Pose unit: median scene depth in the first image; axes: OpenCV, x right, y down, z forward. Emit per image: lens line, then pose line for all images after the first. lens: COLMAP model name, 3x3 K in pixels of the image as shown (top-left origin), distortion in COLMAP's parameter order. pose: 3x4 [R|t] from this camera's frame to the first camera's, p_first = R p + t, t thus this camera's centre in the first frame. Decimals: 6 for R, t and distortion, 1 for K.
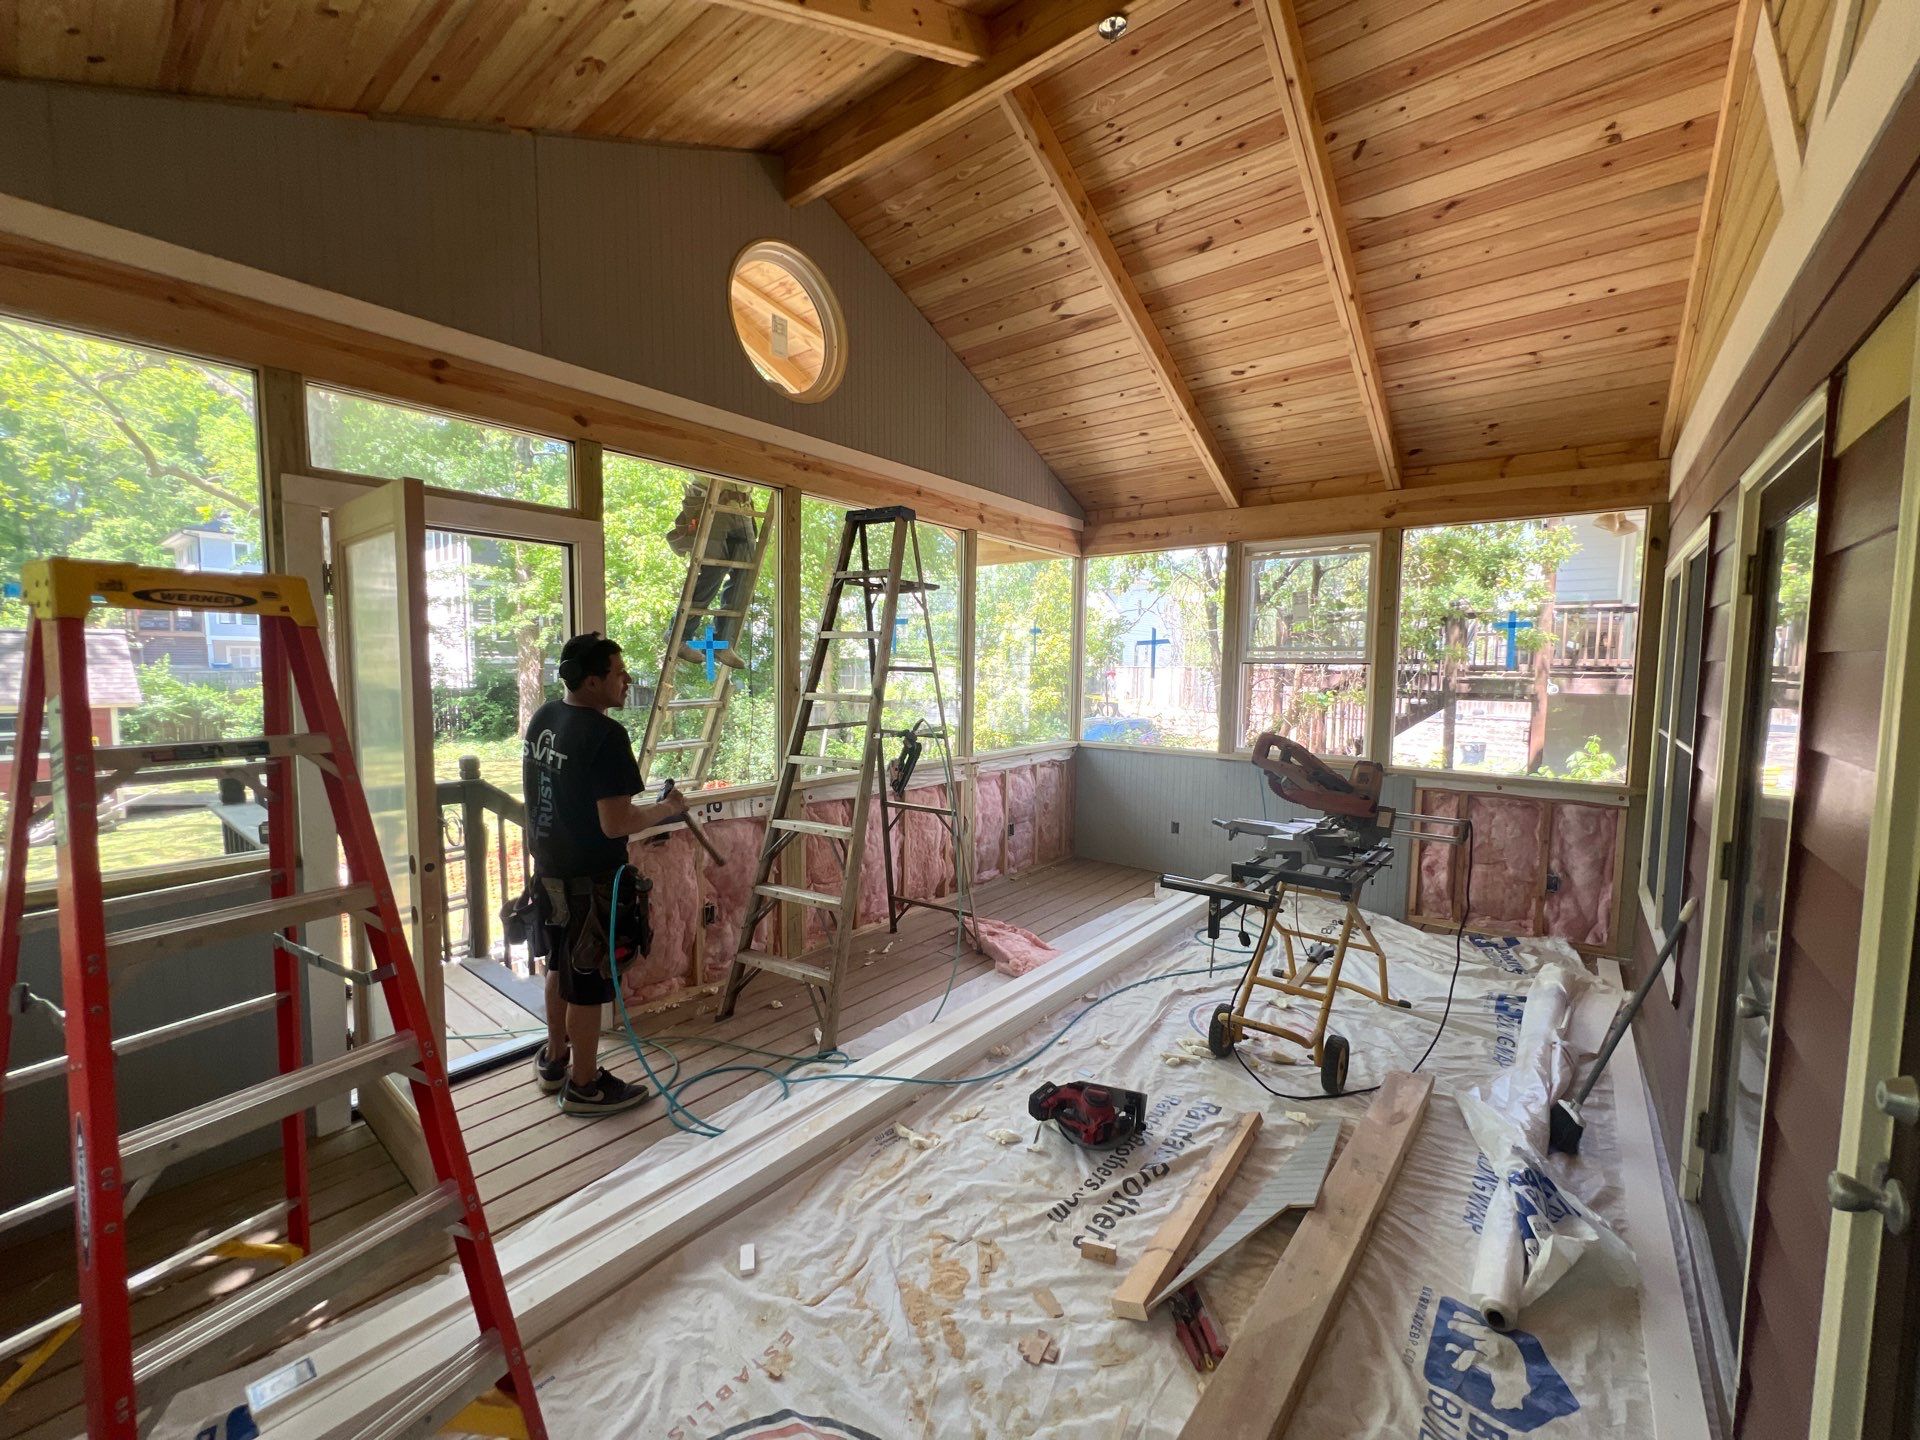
lens RADIAL K [[767.1, 0, 960.1], [0, 767.1, 724.9], [0, 0, 1]] dist [0.000571, -0.000129]
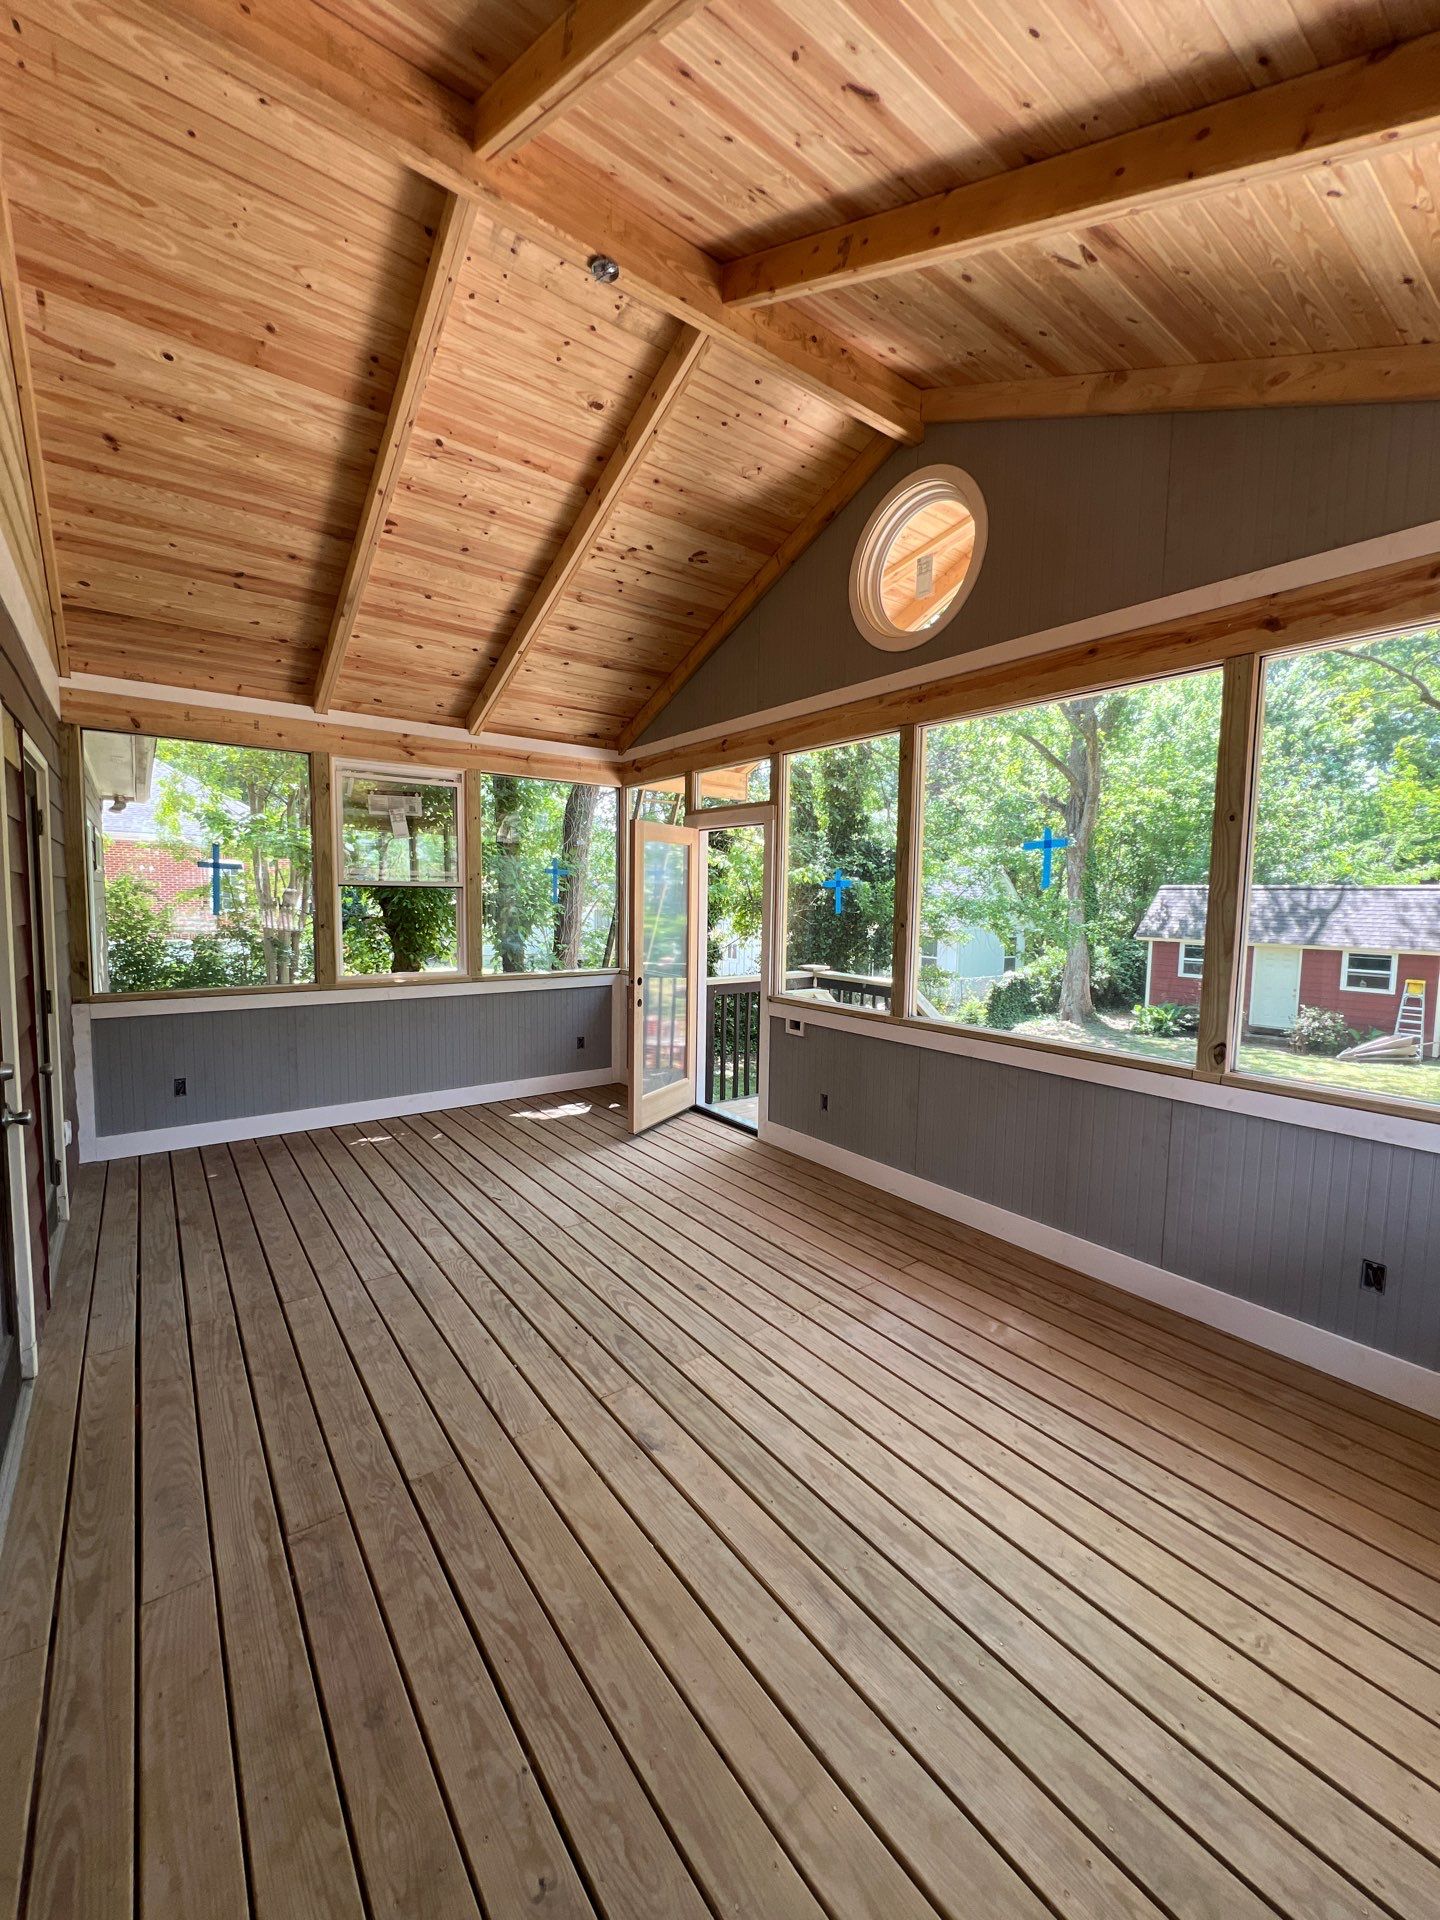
lens RADIAL K [[767.1, 0, 713.8], [0, 767.1, 959.7], [0, 0, 1]] dist [0.000571, -0.000129]
pose [[-0.251699, 0.066224, -0.965537, 0.853347], [-0.097071, 0.990898, 0.093268, -0.074857], [0.962925, 0.117201, -0.242979, 1.053669]]
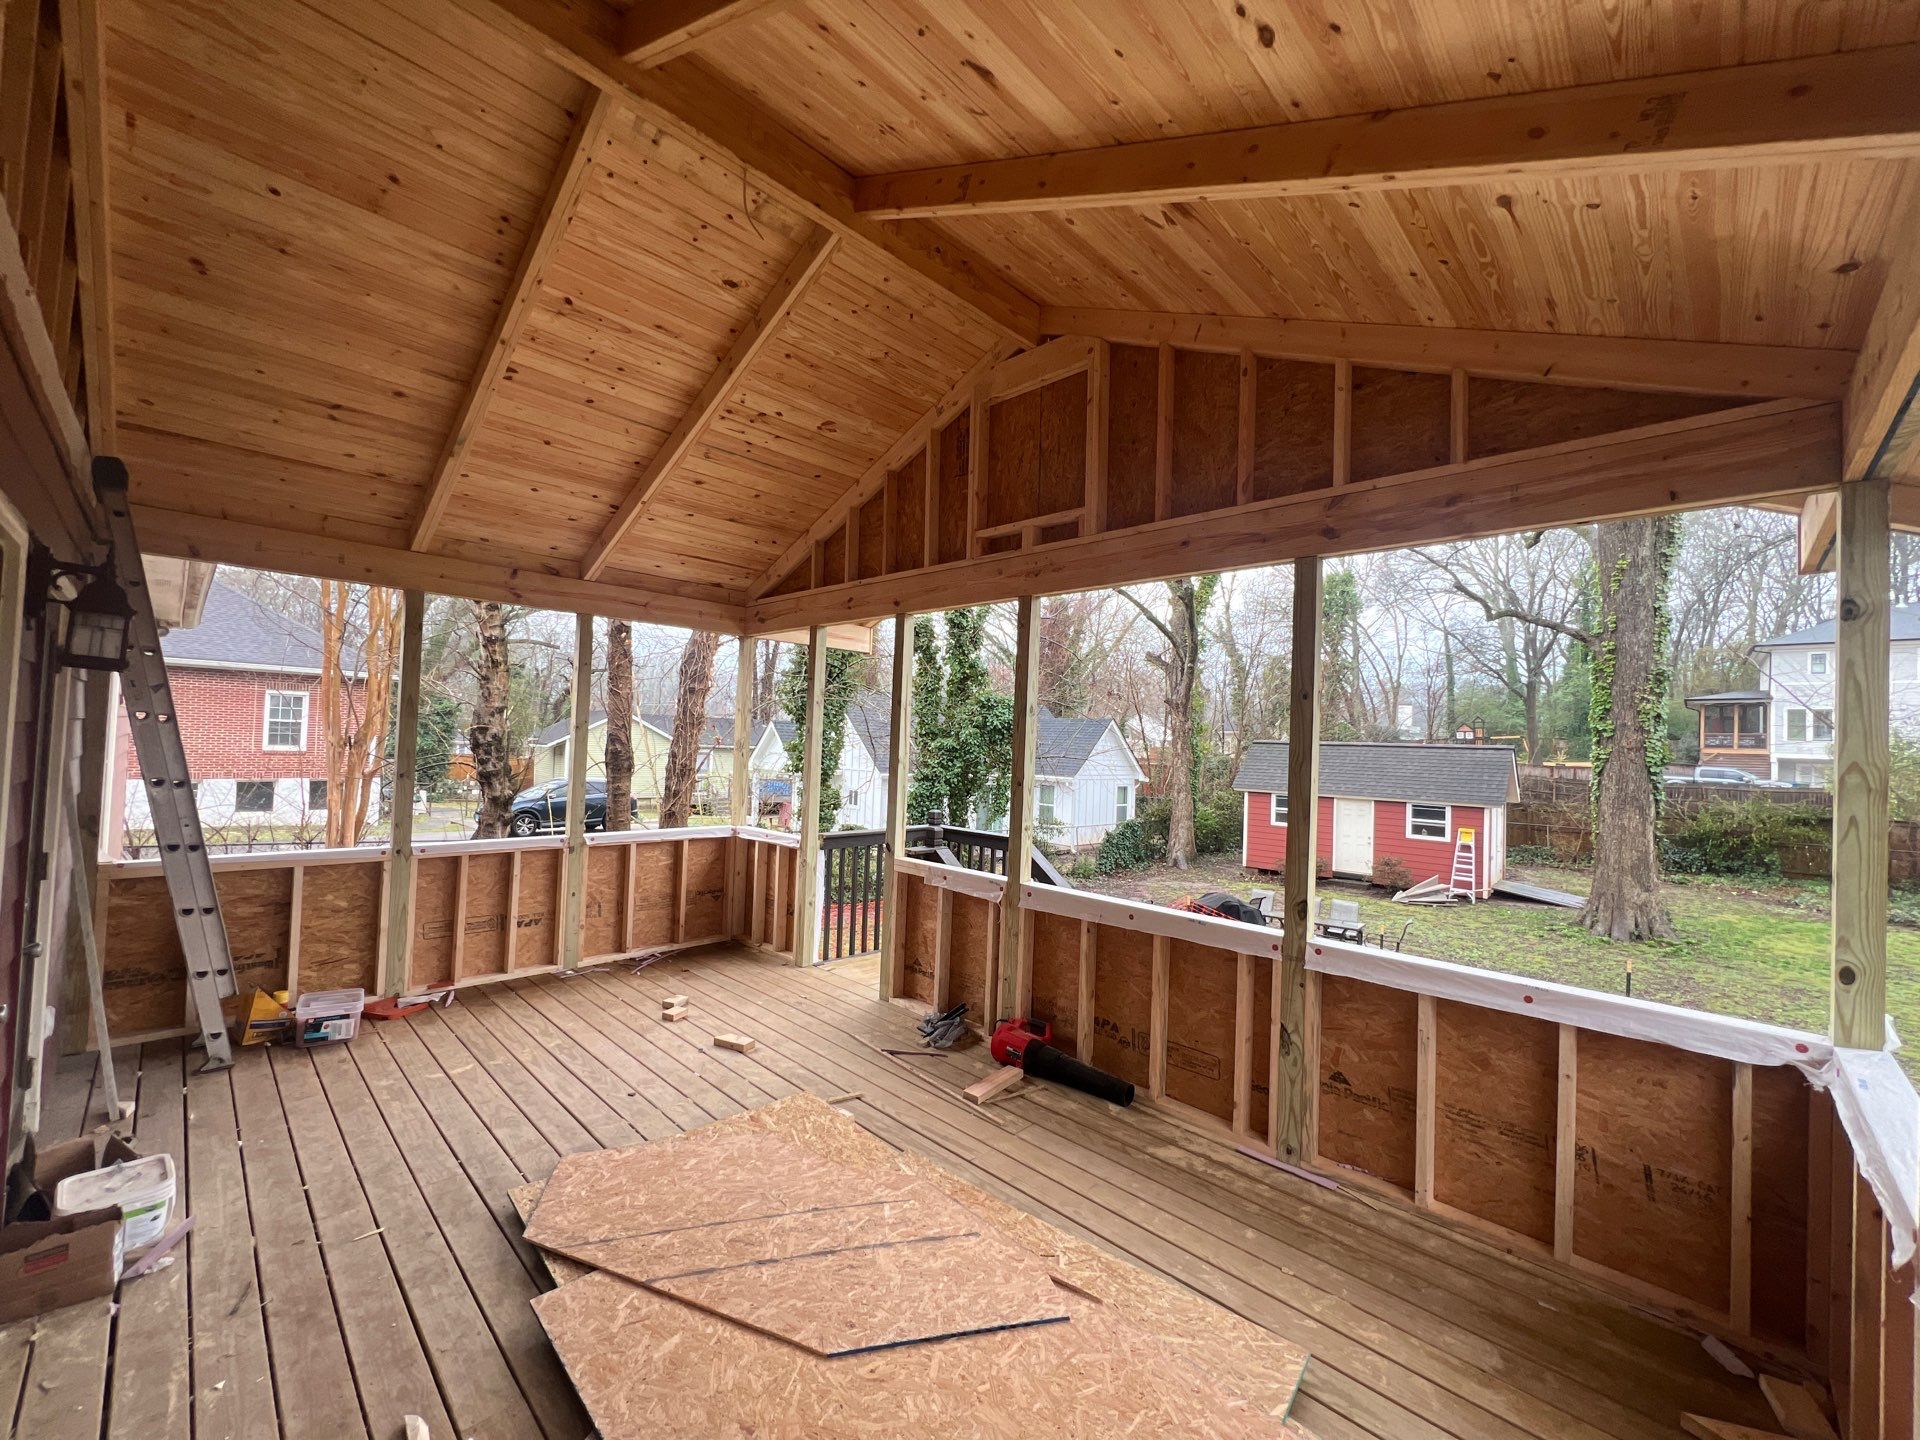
lens RADIAL K [[767.1, 0, 956.4], [0, 767.1, 724.7], [0, 0, 1]] dist [0.000571, -0.000129]
pose [[-0.098627, -0.037724, -0.994409, 0.863793], [-0.116973, 0.992793, -0.026061, -0.093331], [0.988226, 0.113749, -0.102329, 1.057135]]
